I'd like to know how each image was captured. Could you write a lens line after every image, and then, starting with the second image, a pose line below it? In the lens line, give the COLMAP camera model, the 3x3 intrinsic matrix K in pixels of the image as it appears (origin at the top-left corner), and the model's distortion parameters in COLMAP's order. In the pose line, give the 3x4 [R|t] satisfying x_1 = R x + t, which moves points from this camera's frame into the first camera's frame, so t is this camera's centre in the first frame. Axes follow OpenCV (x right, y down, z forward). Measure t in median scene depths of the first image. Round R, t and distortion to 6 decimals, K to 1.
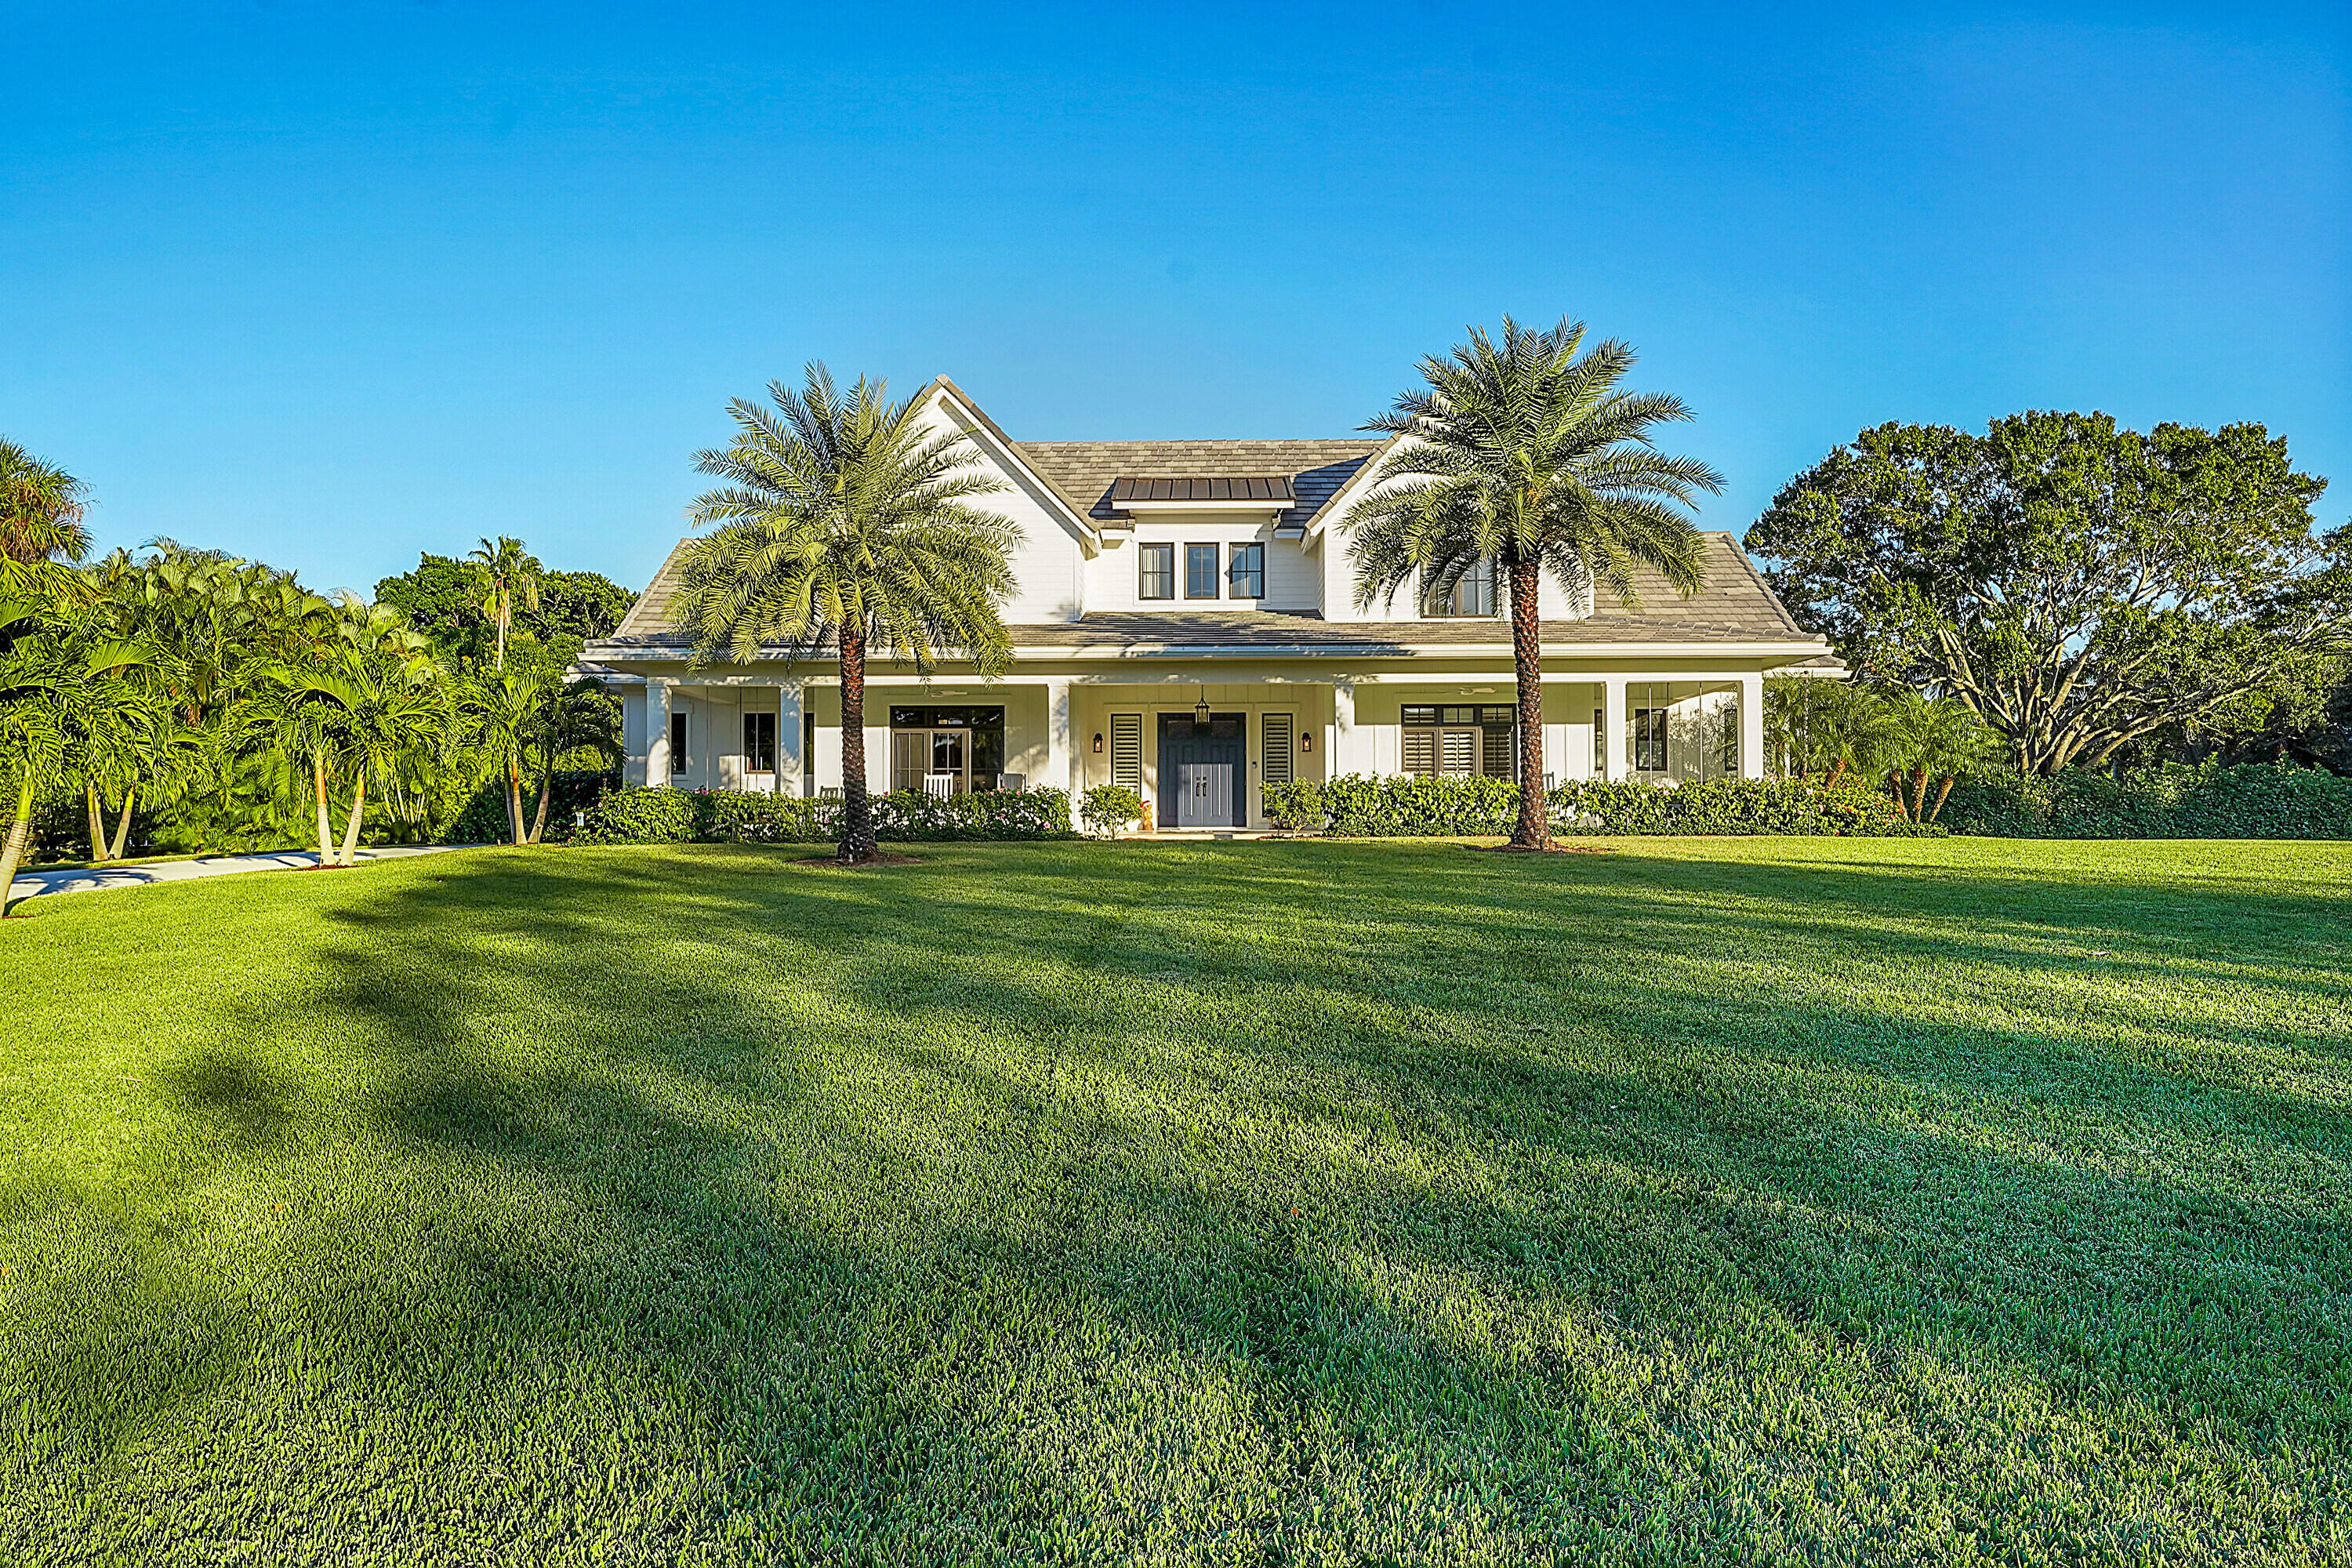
lens RADIAL K [[1545.7, 0, 1179.7], [0, 1545.7, 795.9], [0, 0, 1]] dist [0.019920, 0.001134]
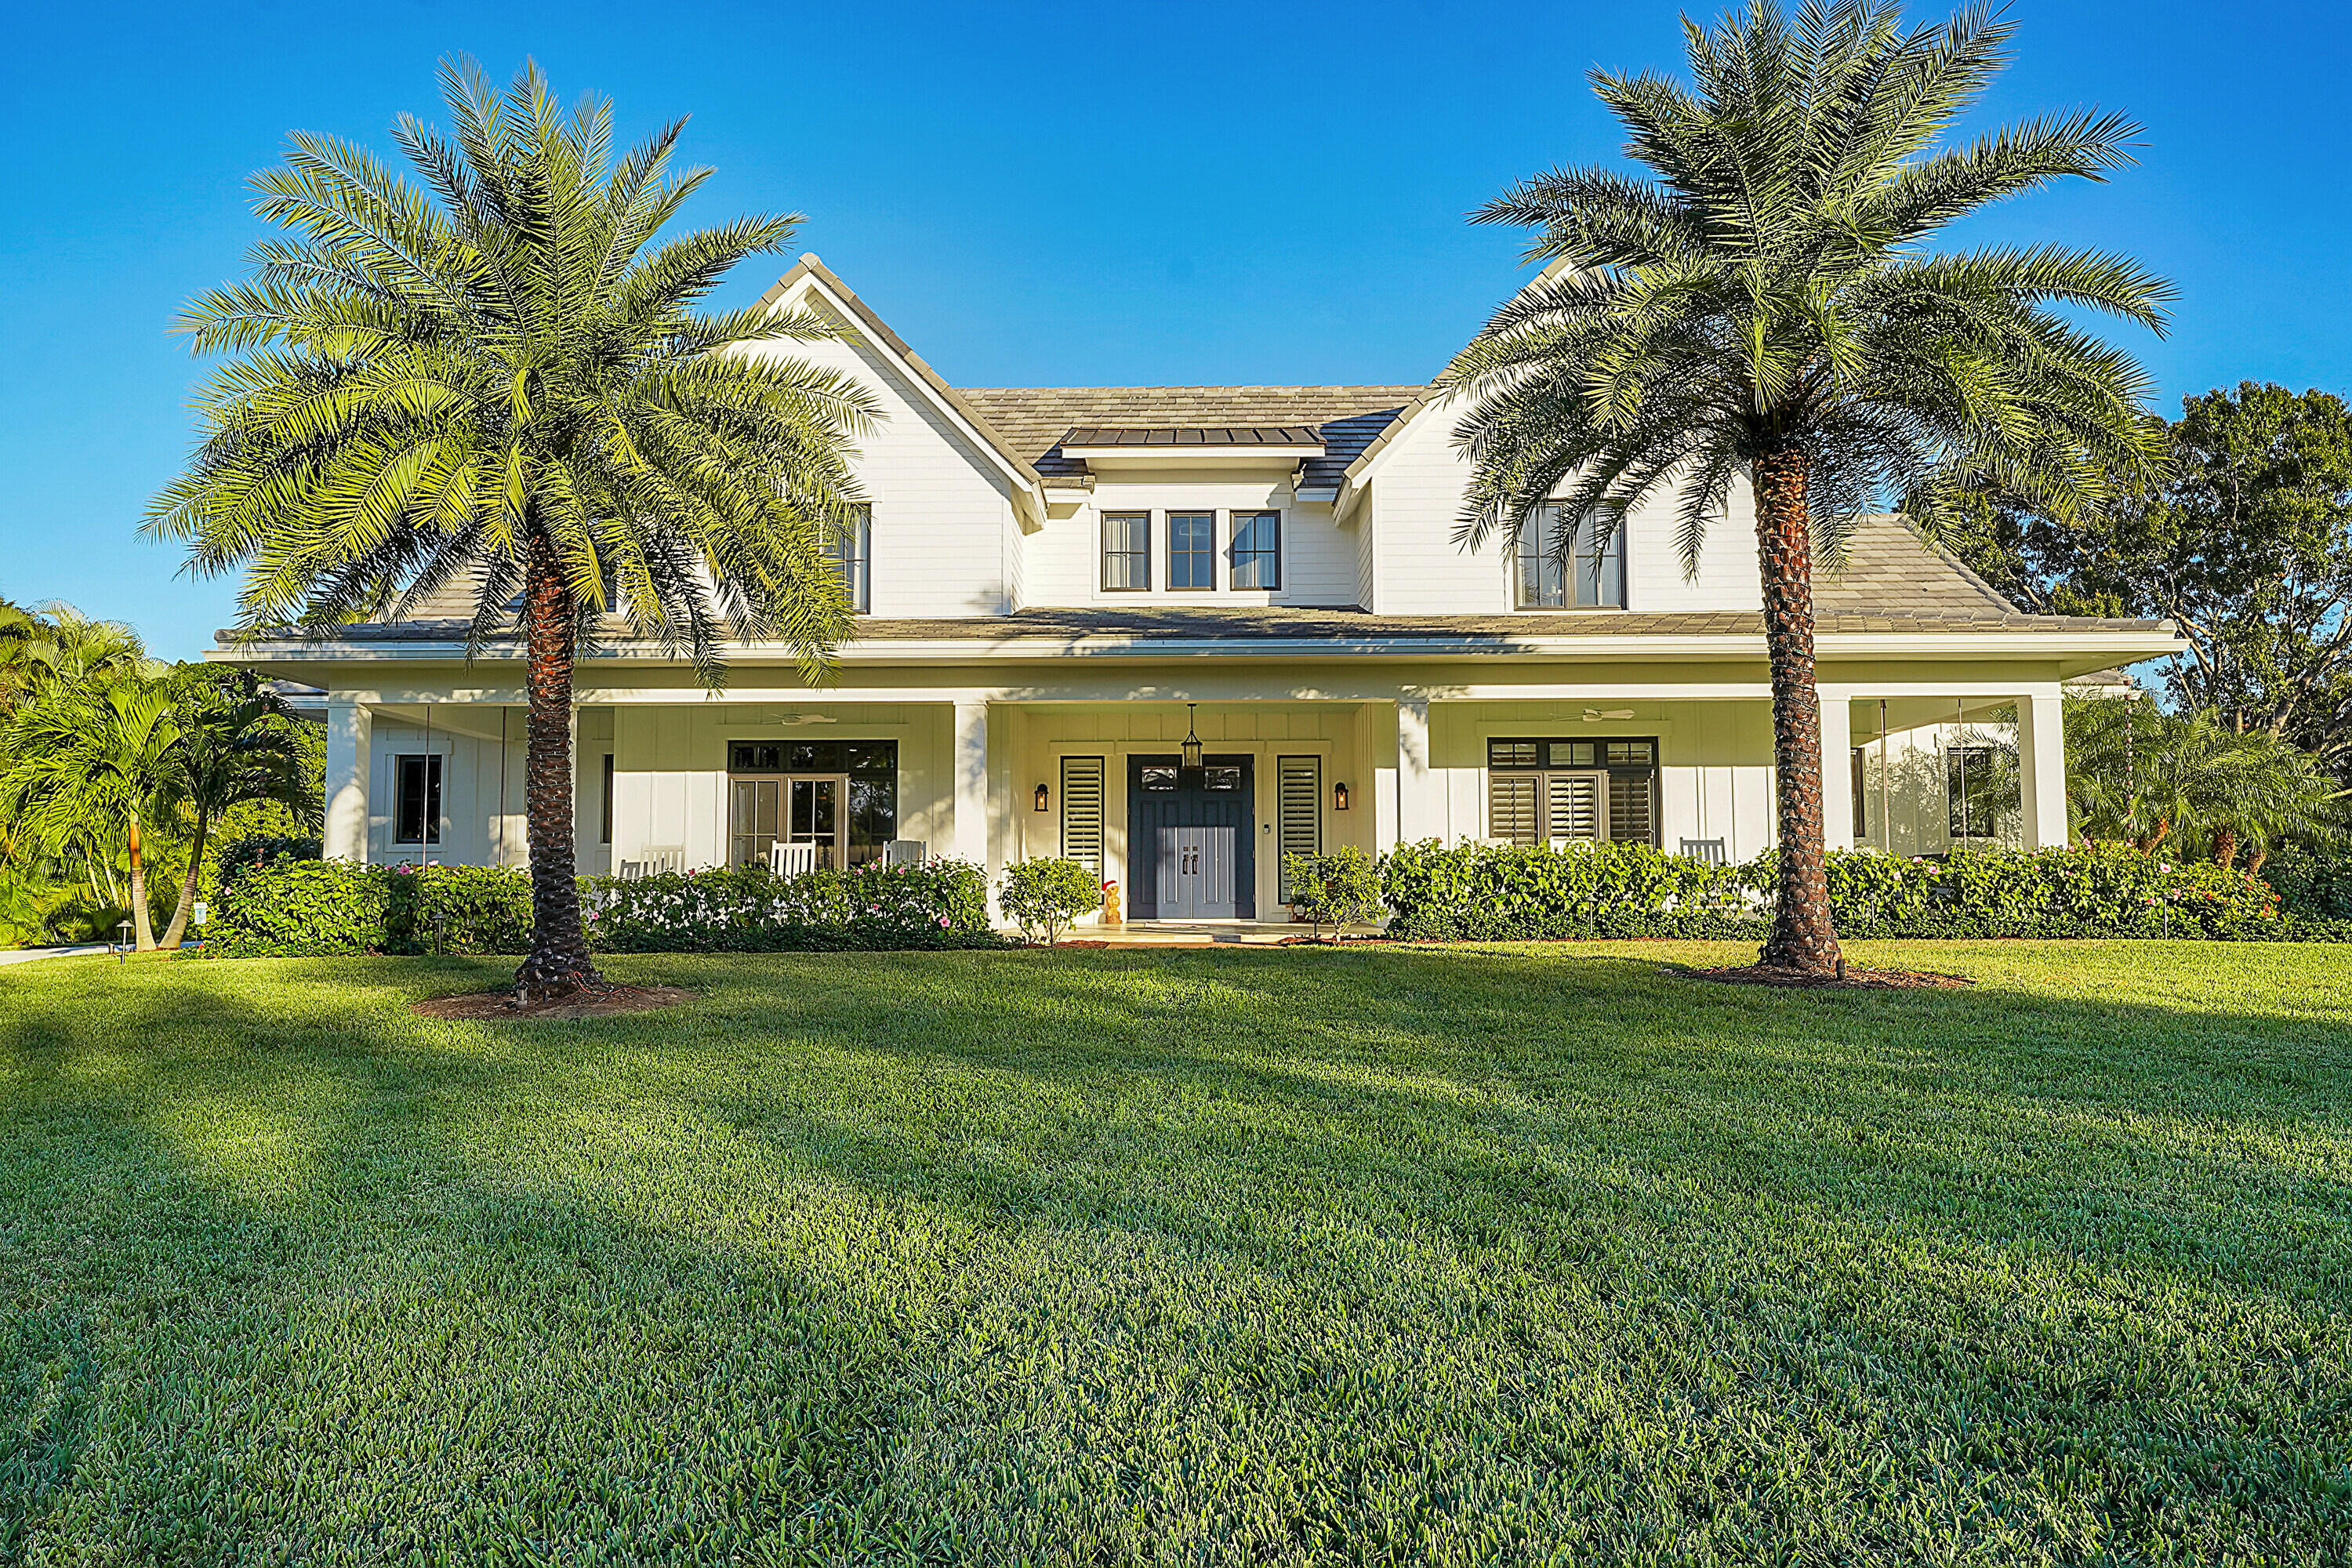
lens RADIAL K [[1545.7, 0, 1163.6], [0, 1545.7, 774.8], [0, 0, 1]] dist [0.019920, 0.001134]
pose [[1.000000, -0.000552, -0.000798, 0.002665], [0.000502, 0.998136, -0.061028, -0.002046], [0.000830, 0.061027, 0.998136, 0.328610]]
